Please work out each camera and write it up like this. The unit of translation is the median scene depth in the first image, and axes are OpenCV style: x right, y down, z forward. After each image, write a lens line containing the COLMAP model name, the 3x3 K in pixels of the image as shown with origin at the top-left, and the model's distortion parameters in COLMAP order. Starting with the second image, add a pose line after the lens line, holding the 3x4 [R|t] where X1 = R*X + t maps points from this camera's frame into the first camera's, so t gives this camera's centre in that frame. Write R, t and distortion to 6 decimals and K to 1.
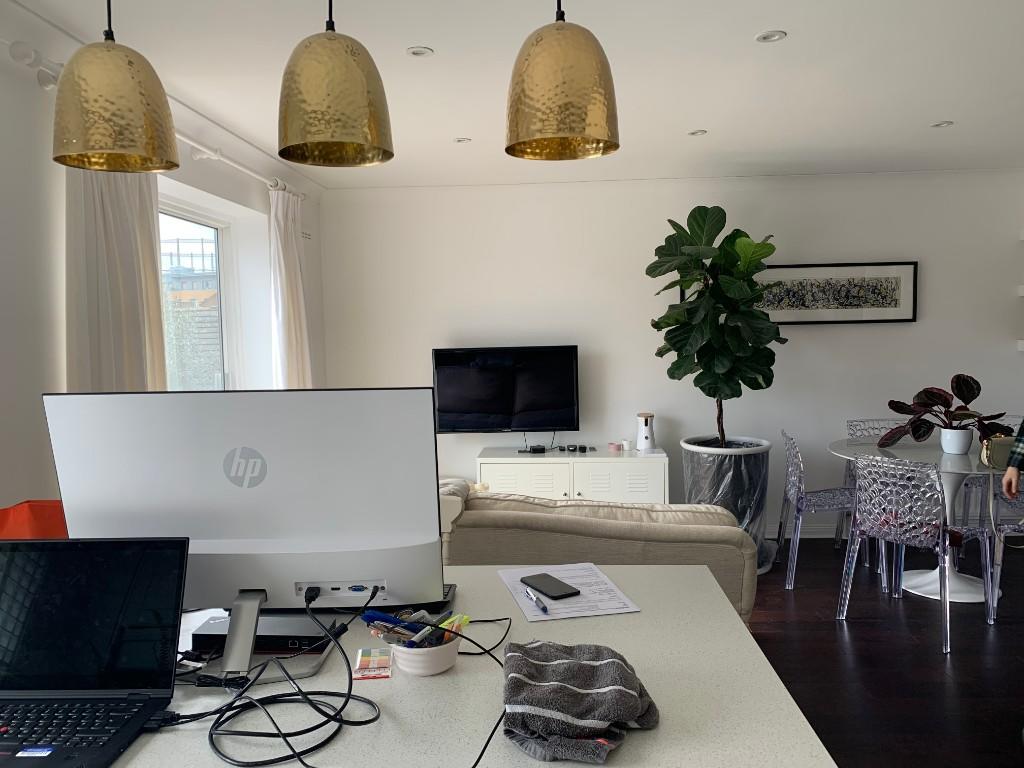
lens RADIAL K [[775.5, 0, 512.0], [0, 775.5, 384.0], [0, 0, 1]] dist [0.106920, -0.167910]
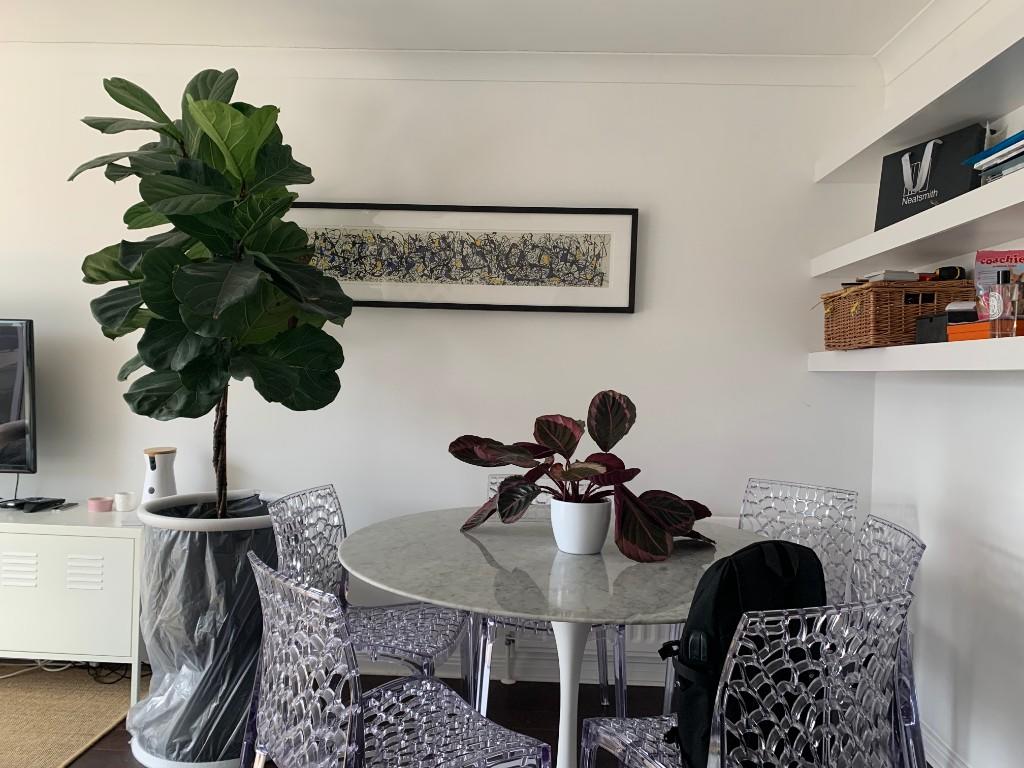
lens RADIAL K [[775.5, 0, 512.0], [0, 775.5, 384.0], [0, 0, 1]] dist [0.106920, -0.167910]
pose [[0.998357, 0.050819, -0.026481, 0.442200], [-0.052550, 0.996204, -0.069392, 0.017629], [0.022854, 0.070669, 0.997238, 0.432914]]
